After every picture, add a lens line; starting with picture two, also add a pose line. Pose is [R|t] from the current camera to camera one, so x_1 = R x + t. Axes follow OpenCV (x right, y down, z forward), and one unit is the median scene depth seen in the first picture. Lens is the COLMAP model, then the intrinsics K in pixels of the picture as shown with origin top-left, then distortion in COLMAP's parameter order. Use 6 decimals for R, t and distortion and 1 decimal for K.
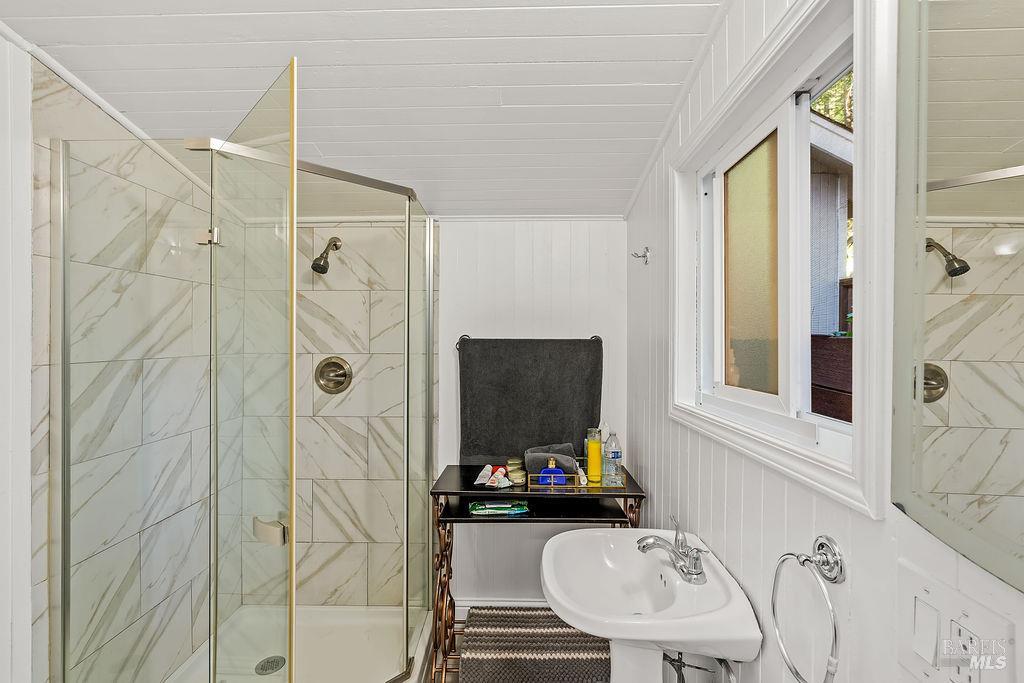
lens RADIAL K [[457.5, 0, 511.1], [0, 457.5, 335.8], [0, 0, 1]] dist [-0.013075, 0.005004]
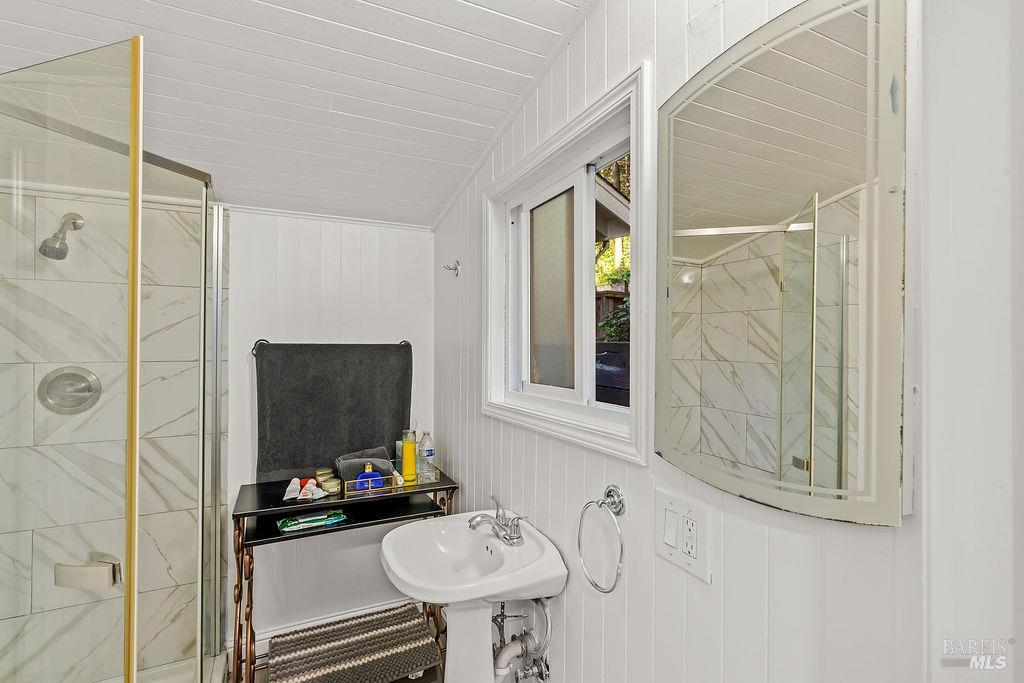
lens RADIAL K [[468.3, 0, 515.0], [0, 468.3, 333.1], [0, 0, 1]] dist [-0.004134, 0.000379]
pose [[0.886065, 0.011015, 0.463429, -0.108369], [-0.006423, 0.999913, -0.011485, -0.008564], [-0.463516, 0.007200, 0.886059, -0.068947]]
